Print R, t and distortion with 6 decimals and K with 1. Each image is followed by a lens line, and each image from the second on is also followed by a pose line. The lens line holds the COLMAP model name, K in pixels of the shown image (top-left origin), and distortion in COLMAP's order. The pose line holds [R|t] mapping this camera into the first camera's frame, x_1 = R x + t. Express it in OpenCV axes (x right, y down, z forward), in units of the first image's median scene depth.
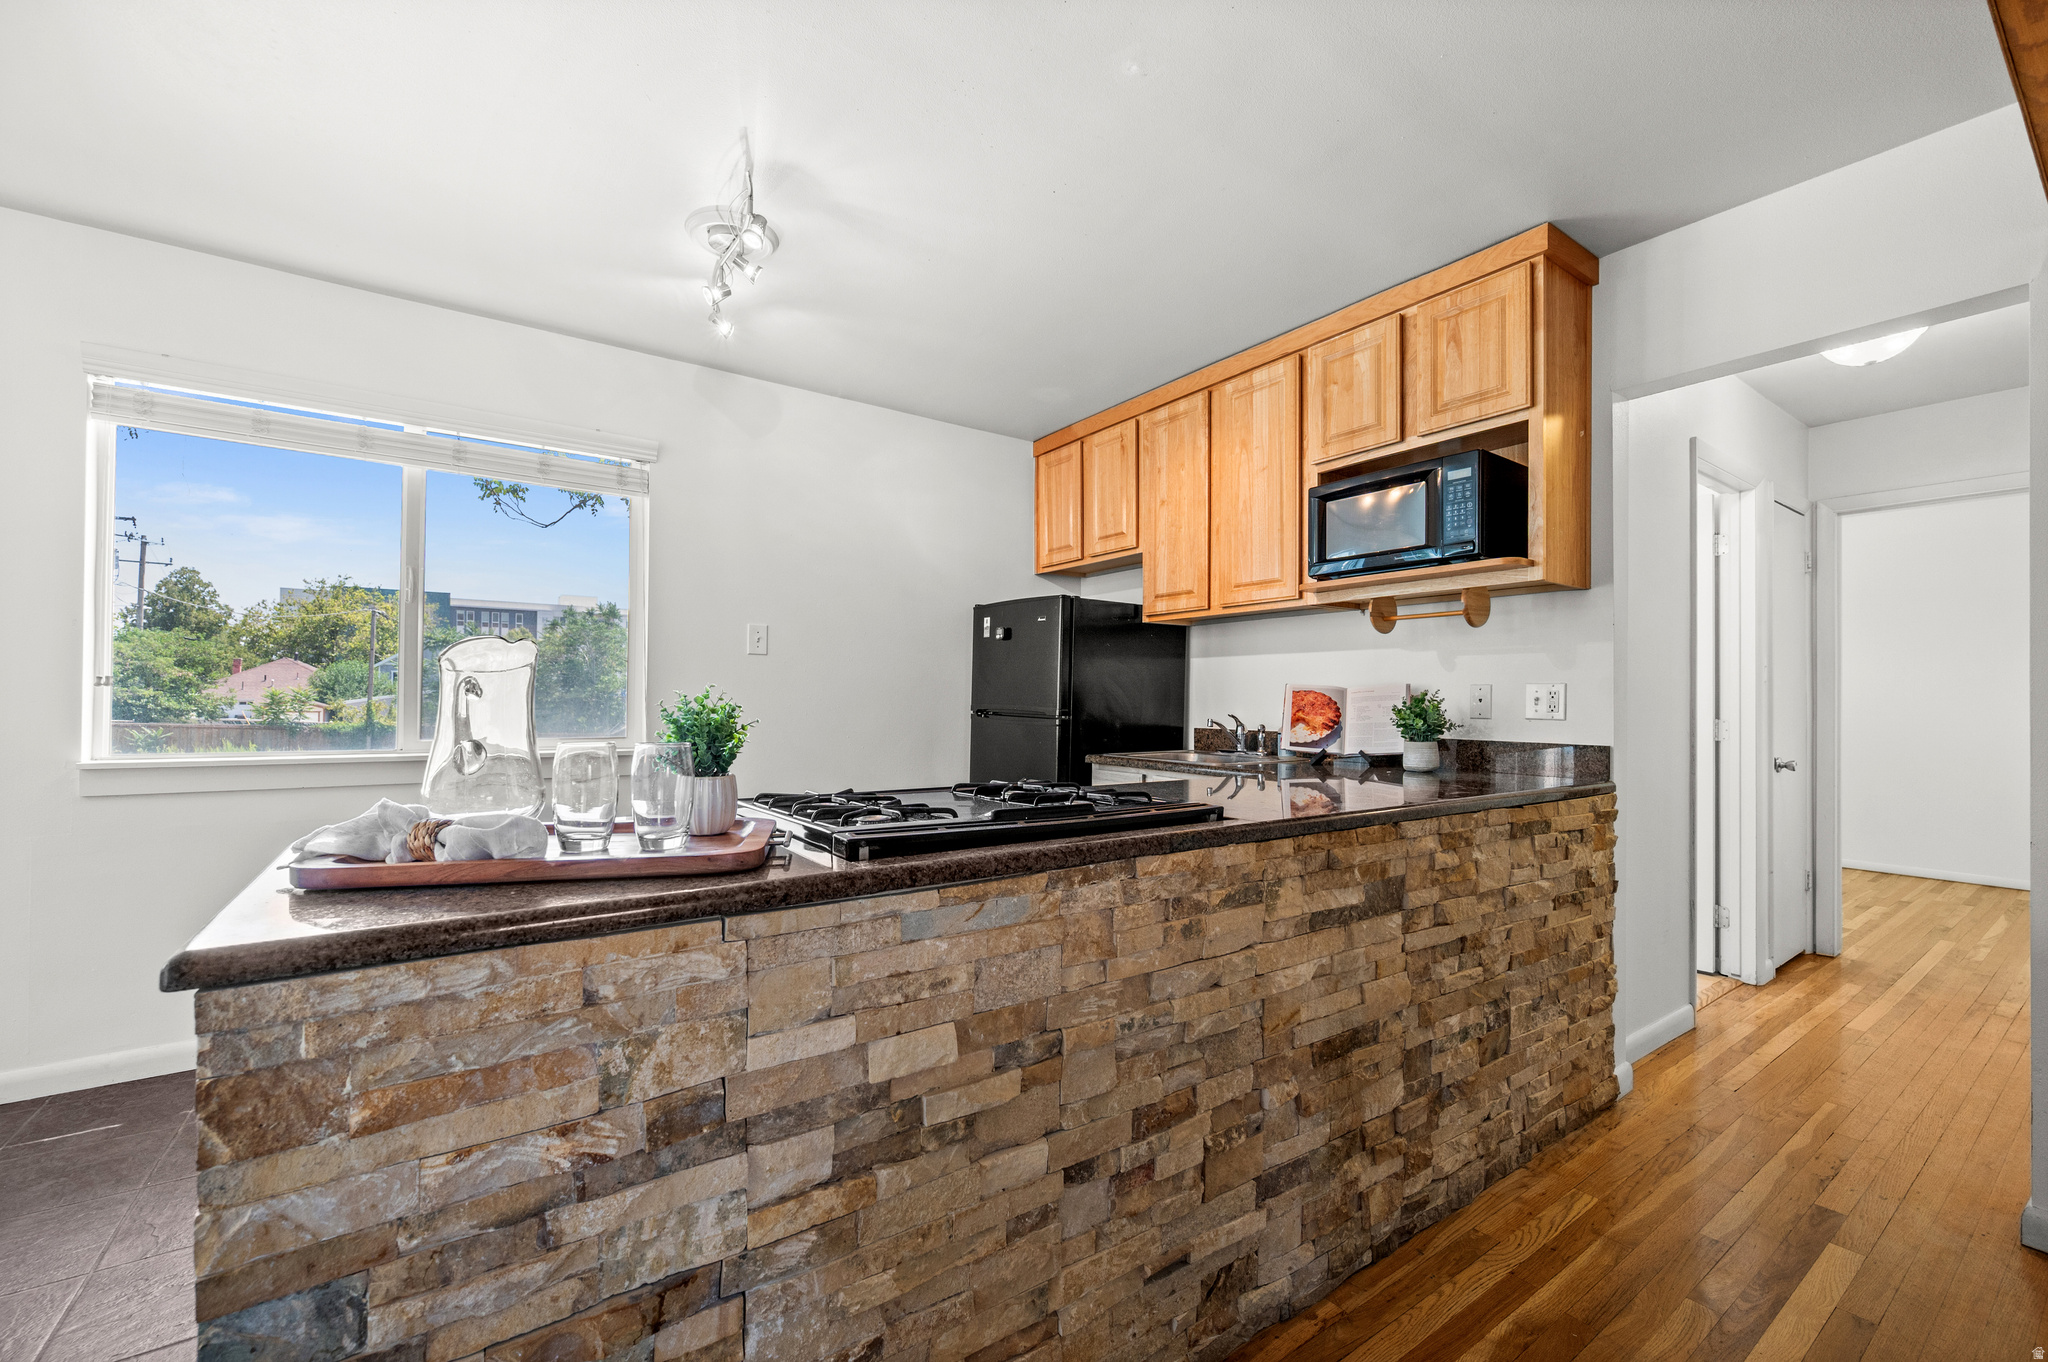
lens RADIAL K [[830.1, 0, 1021.7], [0, 830.1, 693.4], [0, 0, 1]] dist [-0.001598, 0.000223]
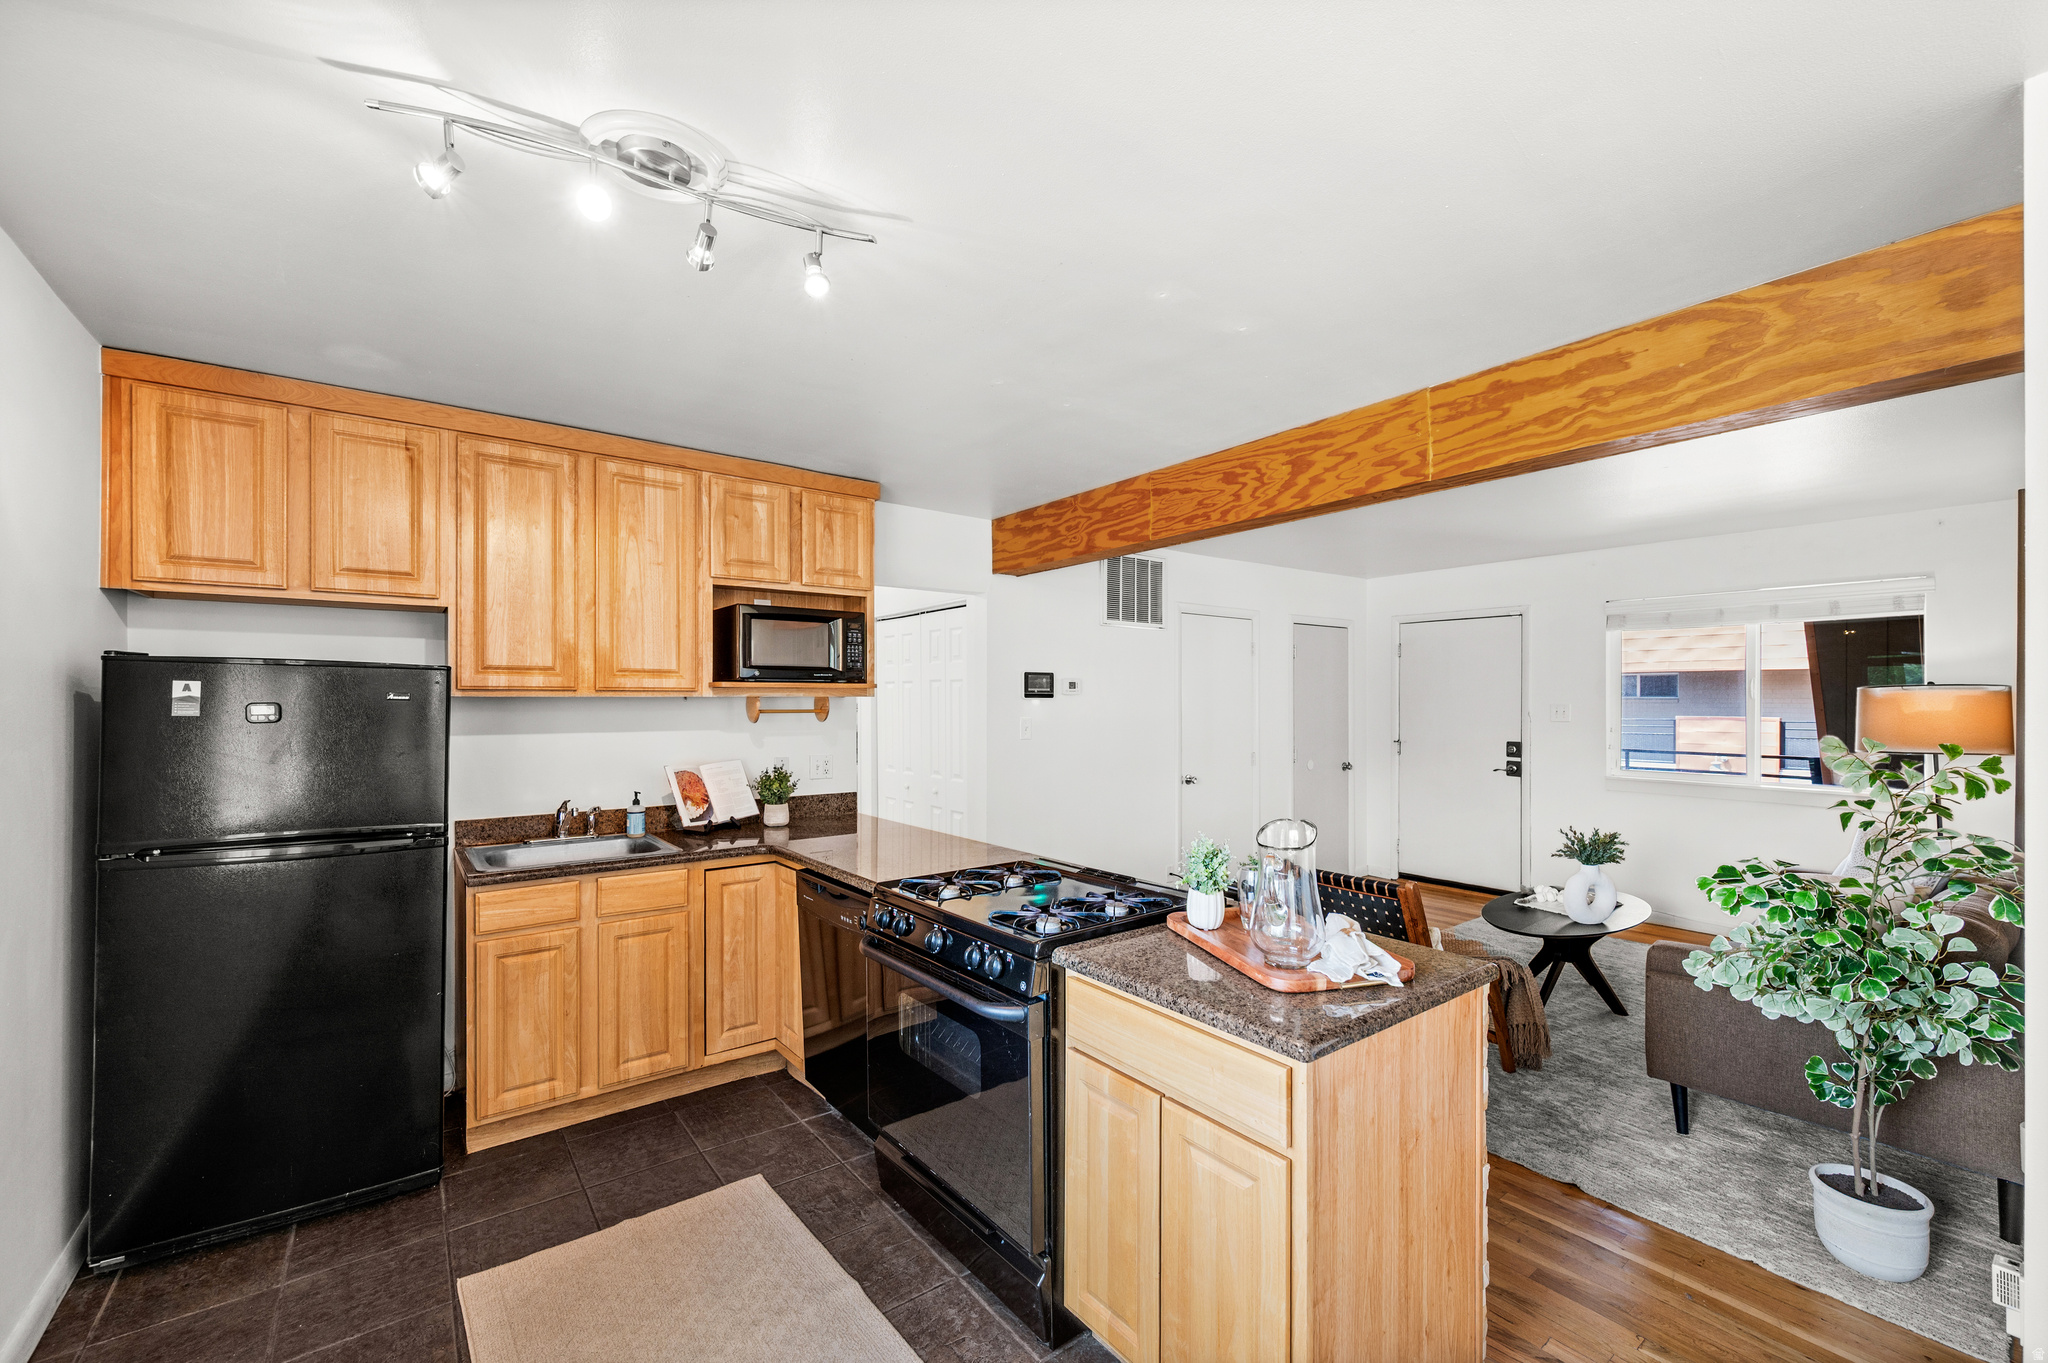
lens RADIAL K [[830.1, 0, 1022.9], [0, 830.1, 693.2], [0, 0, 1]] dist [-0.001598, 0.000223]
pose [[-0.037962, -0.001663, 0.999278, -0.948461], [-0.010999, 0.999939, 0.001247, -0.136609], [-0.999219, -0.010943, -0.037978, 0.698476]]
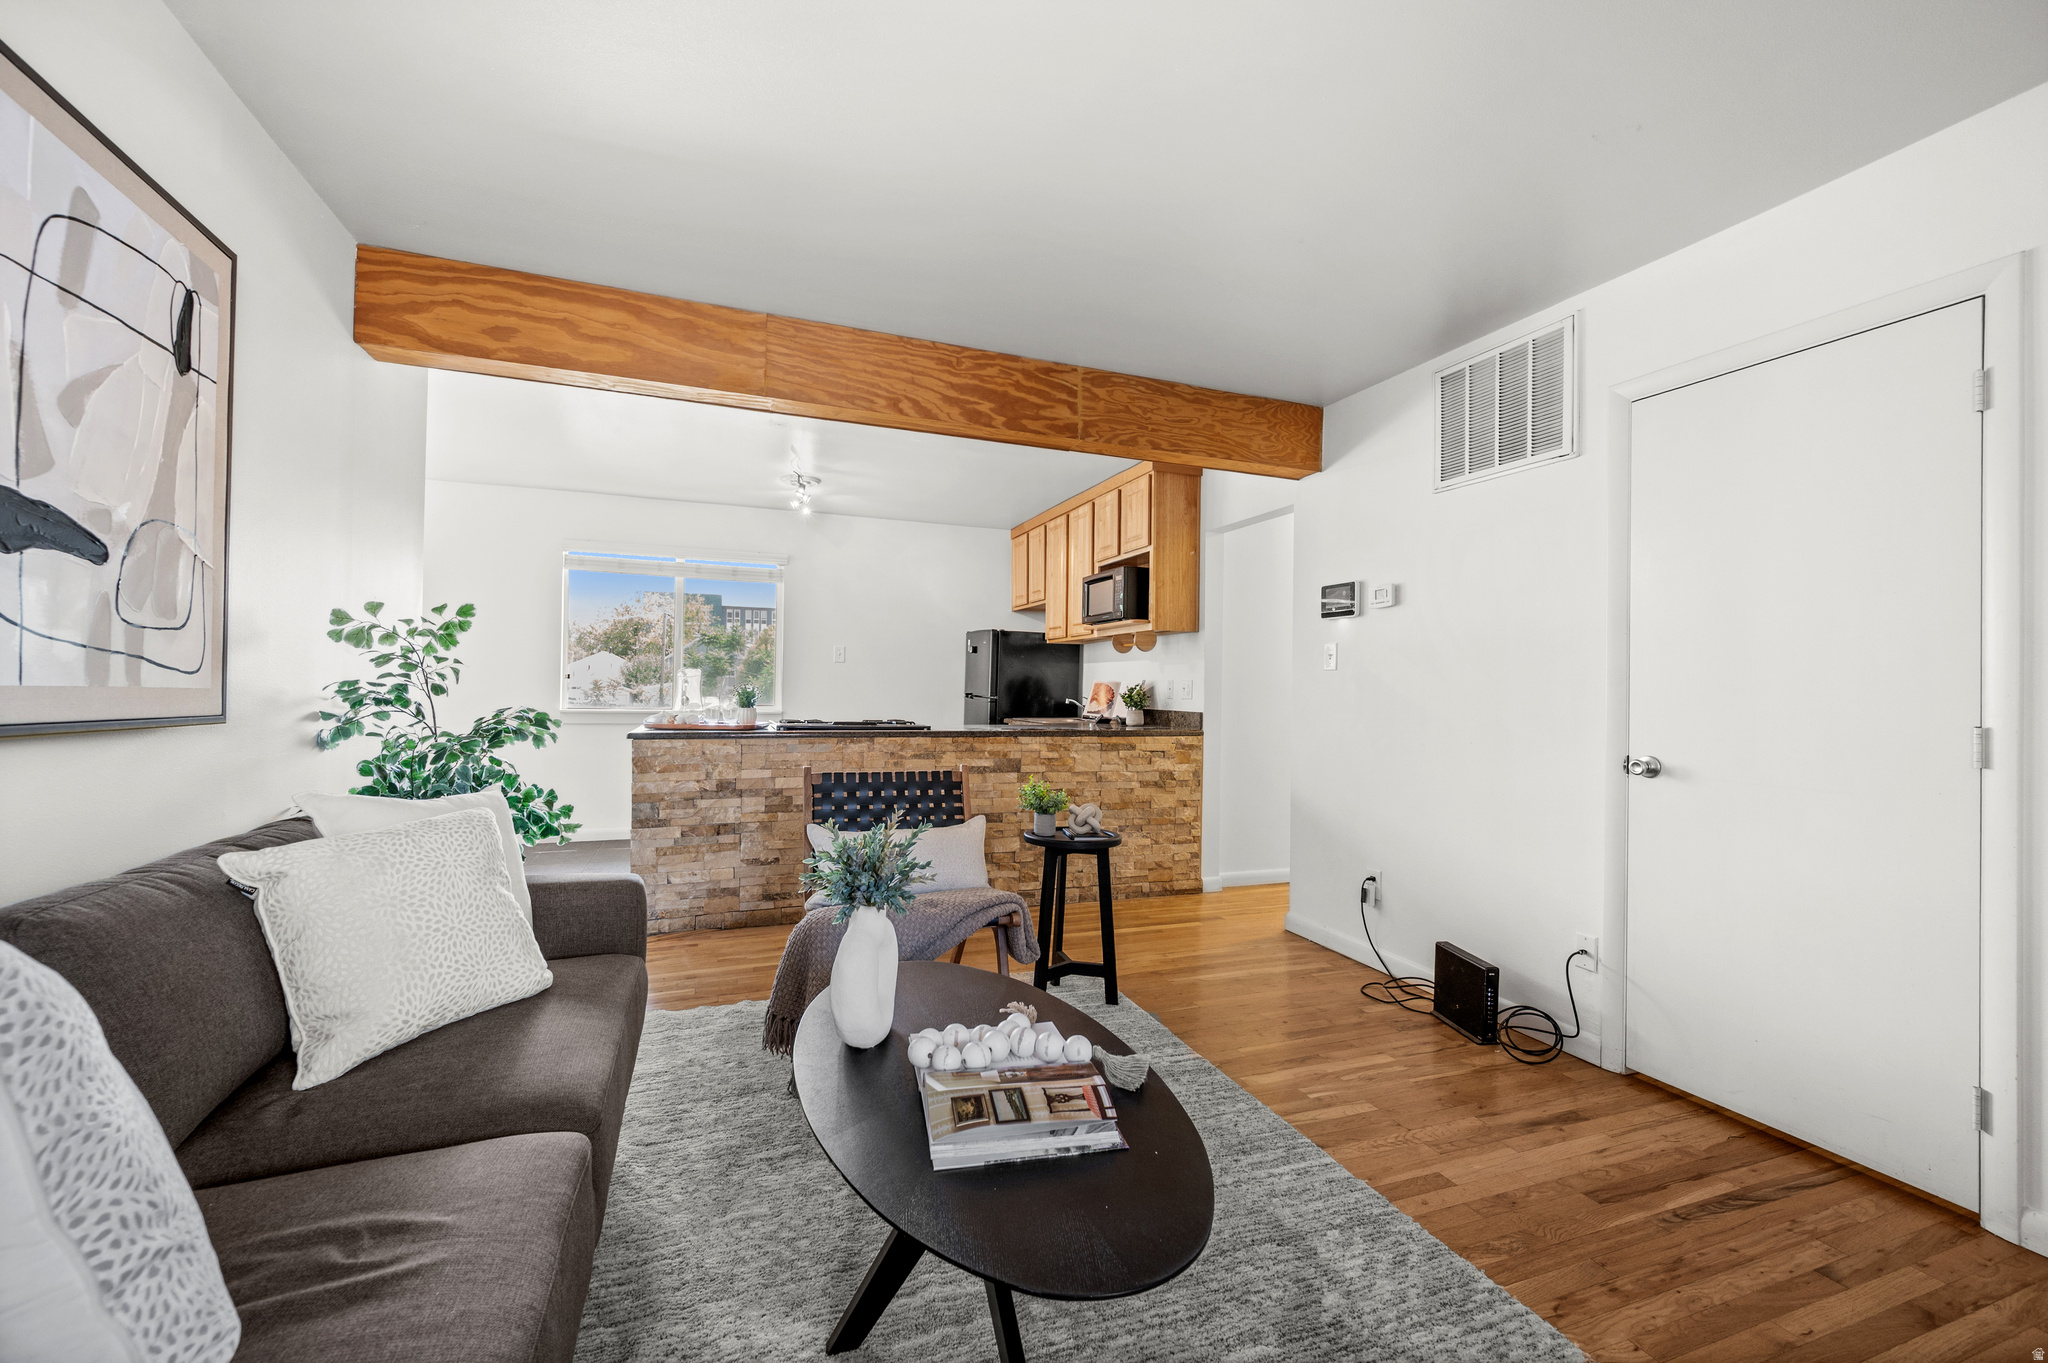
lens RADIAL K [[830.1, 0, 1030.4], [0, 830.1, 683.1], [0, 0, 1]] dist [-0.001598, 0.000223]
pose [[0.969391, 0.005978, -0.245448, 0.759003], [-0.006028, 0.999982, 0.000545, -0.004773], [0.245447, 0.000952, 0.969410, -0.963402]]
